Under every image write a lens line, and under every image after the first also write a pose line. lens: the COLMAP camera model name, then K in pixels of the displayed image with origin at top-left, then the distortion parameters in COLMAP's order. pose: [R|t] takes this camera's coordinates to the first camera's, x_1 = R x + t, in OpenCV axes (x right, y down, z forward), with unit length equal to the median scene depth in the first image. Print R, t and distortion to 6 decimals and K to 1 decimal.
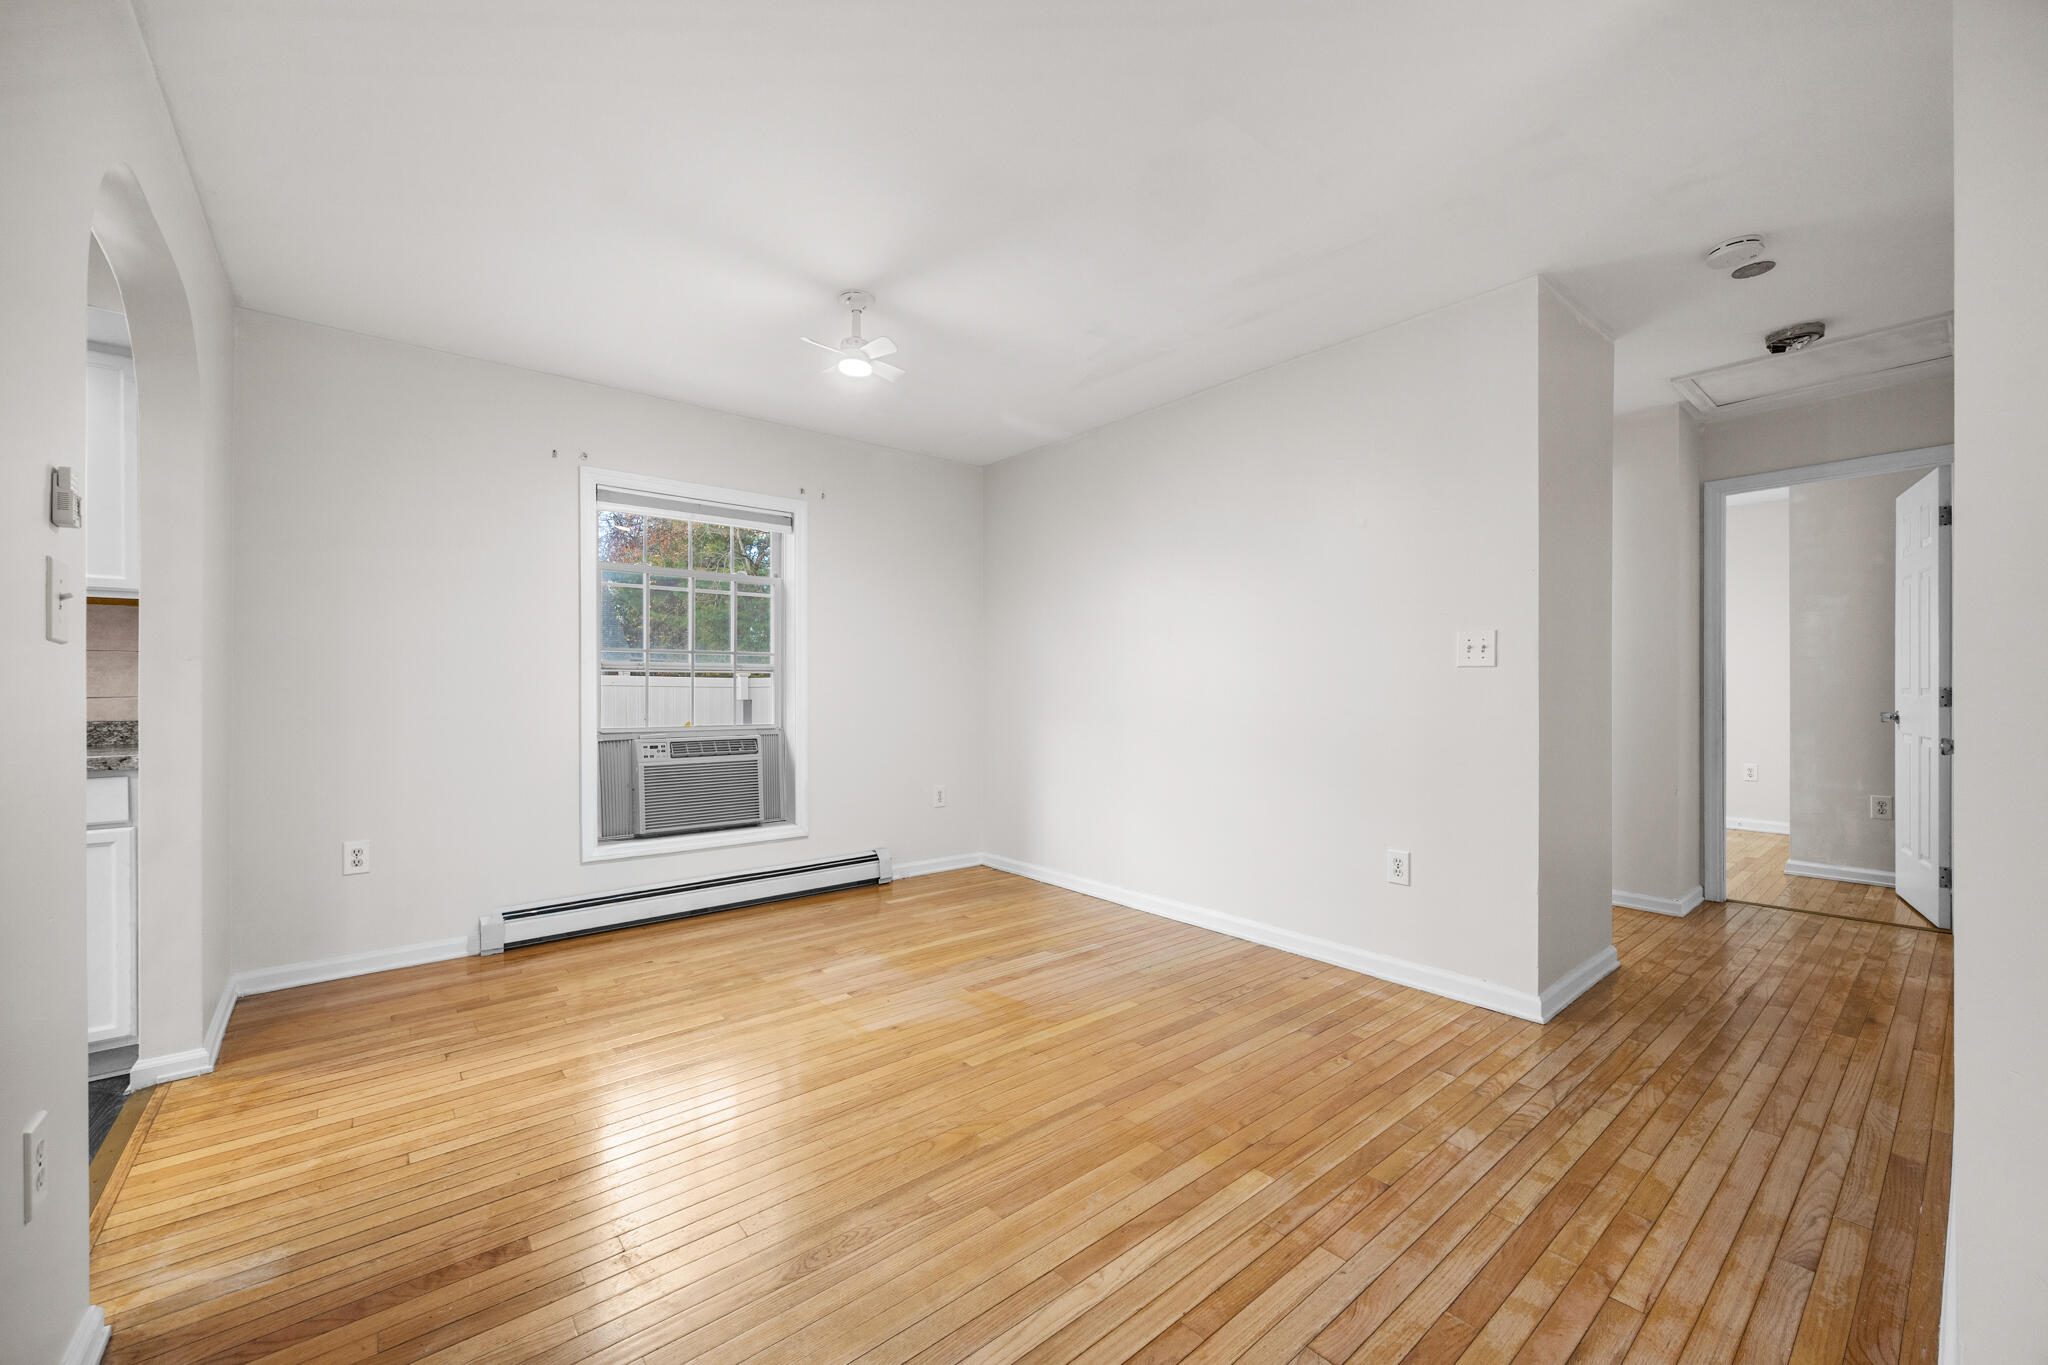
lens RADIAL K [[796.1, 0, 1032.3], [0, 796.1, 684.4], [0, 0, 1]] dist [0.002608, -0.001983]
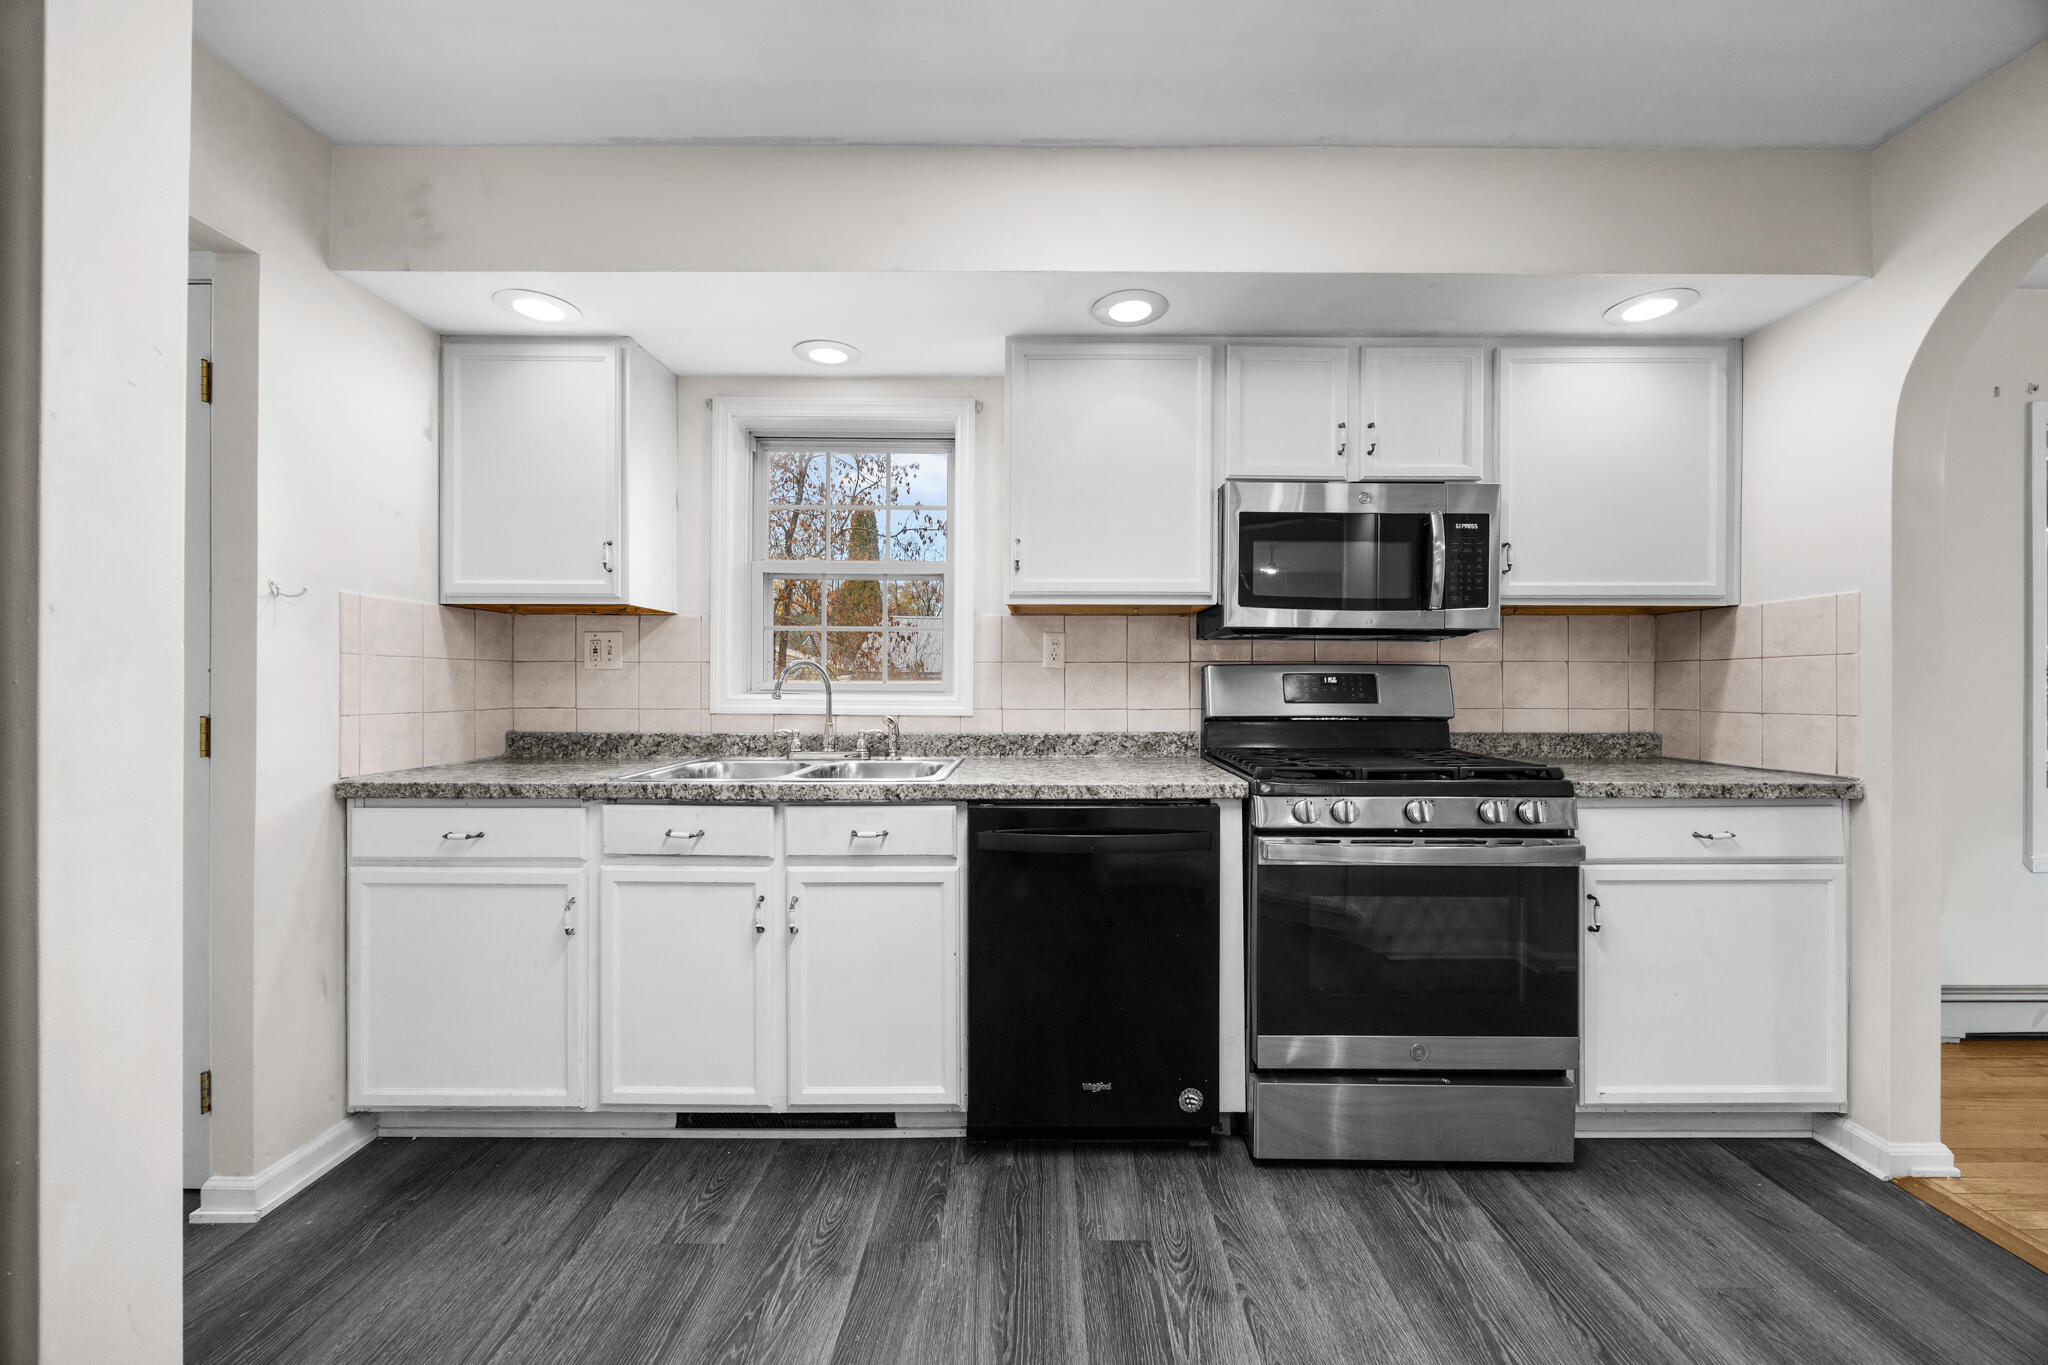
lens RADIAL K [[796.1, 0, 1039.6], [0, 796.1, 677.1], [0, 0, 1]] dist [0.002608, -0.001983]
pose [[0.768198, 0.001673, -0.640210, -1.071878], [-0.003724, 0.999991, -0.001854, -0.017402], [0.640201, 0.003808, 0.768198, -0.198124]]
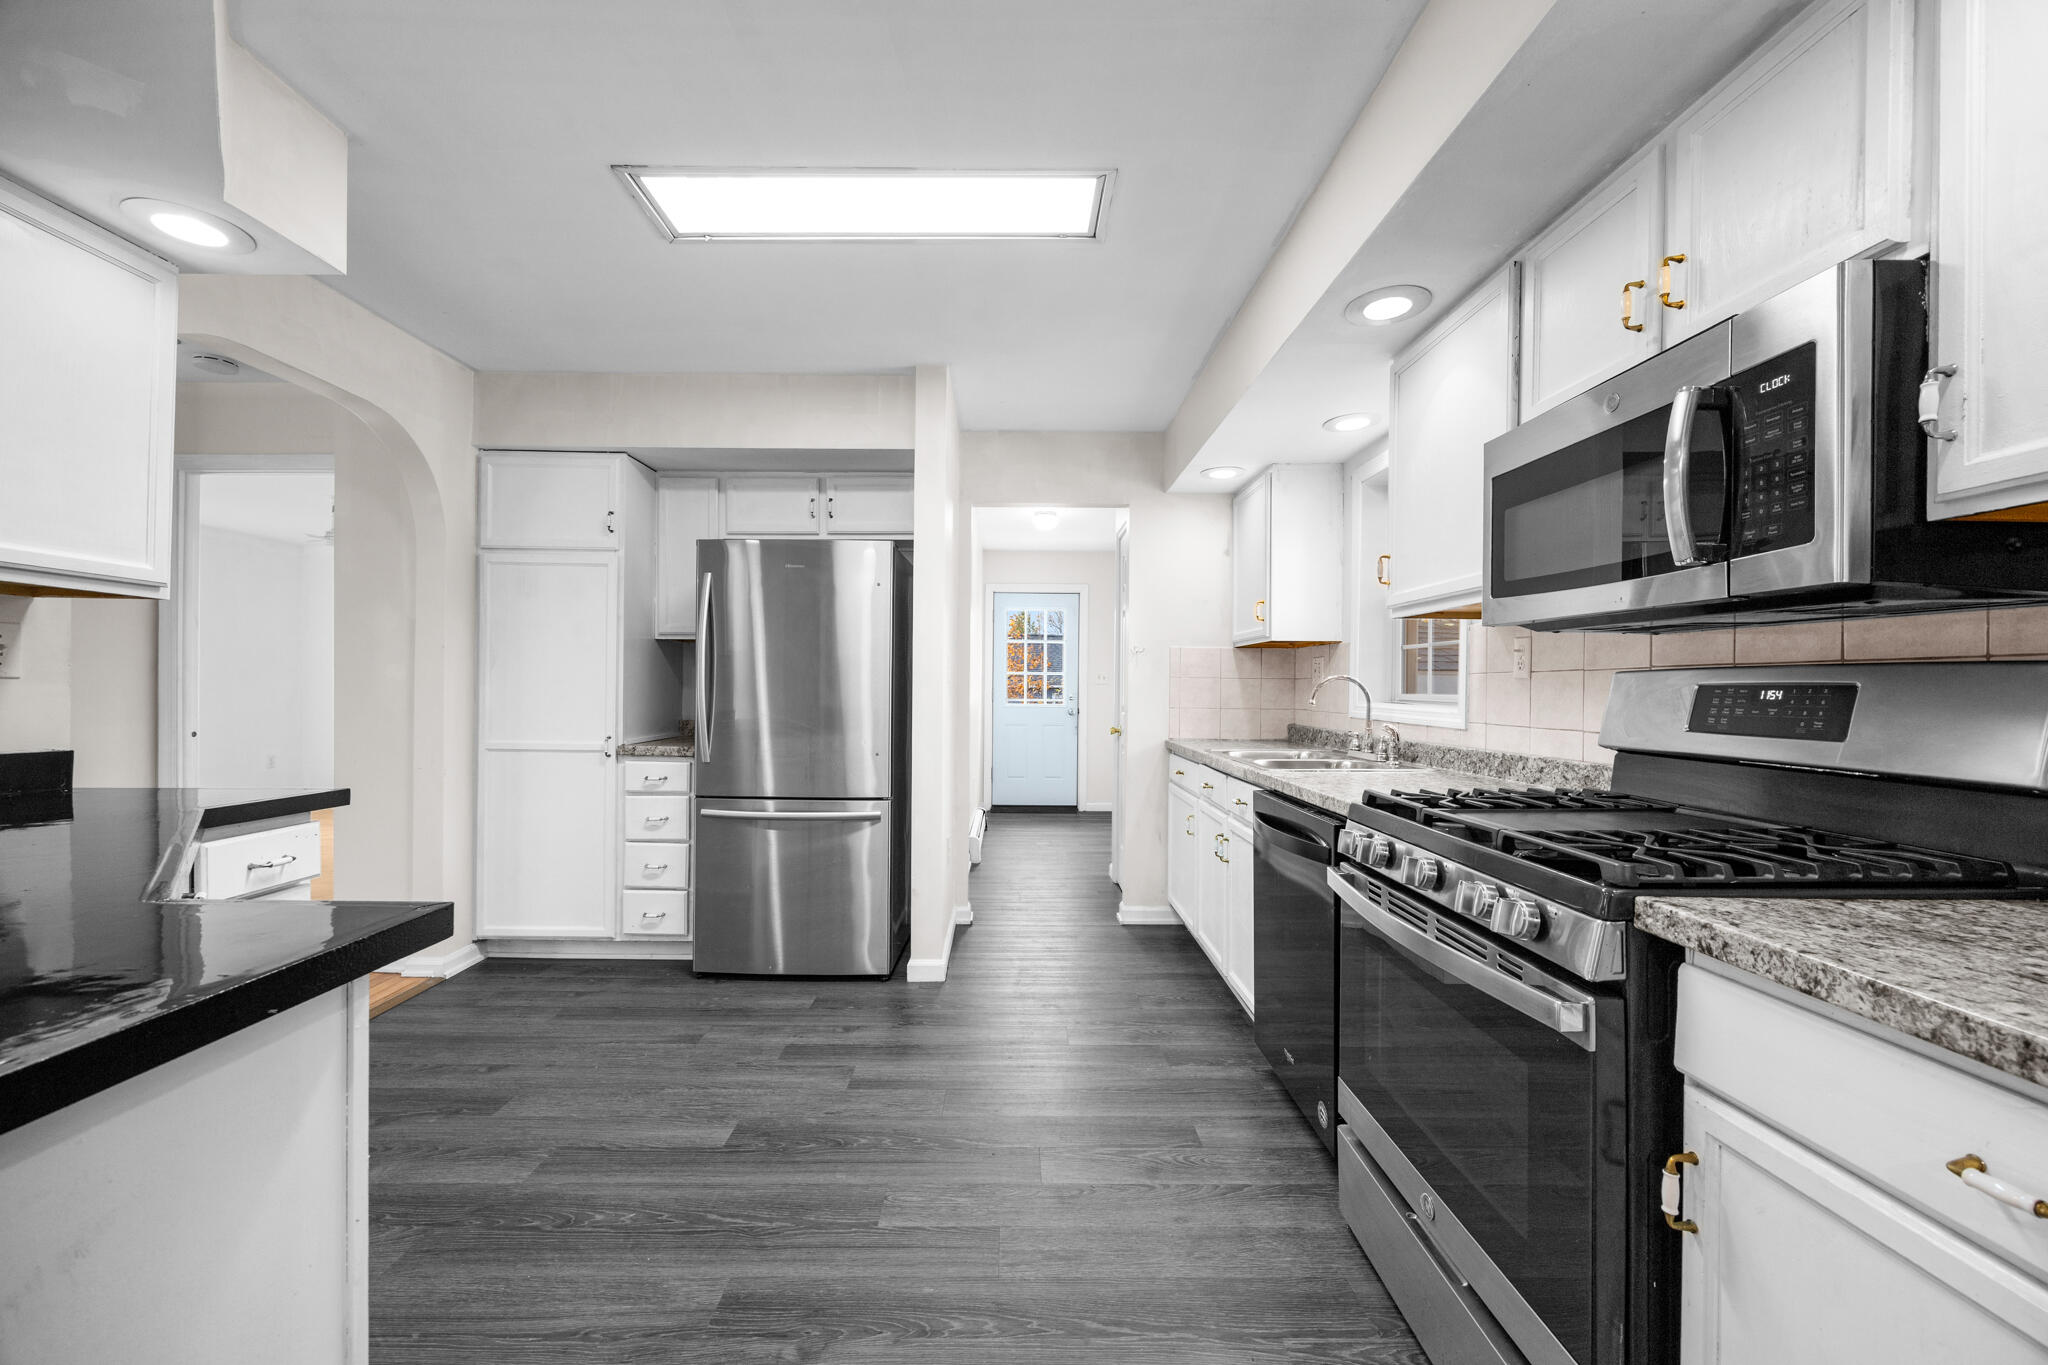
lens RADIAL K [[796.1, 0, 1013.4], [0, 796.1, 688.6], [0, 0, 1]] dist [0.002608, -0.001983]
pose [[-0.637499, 0.000447, -0.770451, -0.693685], [-0.004518, 0.999980, 0.004318, -0.021207], [0.770438, 0.006234, -0.637484, 0.695945]]
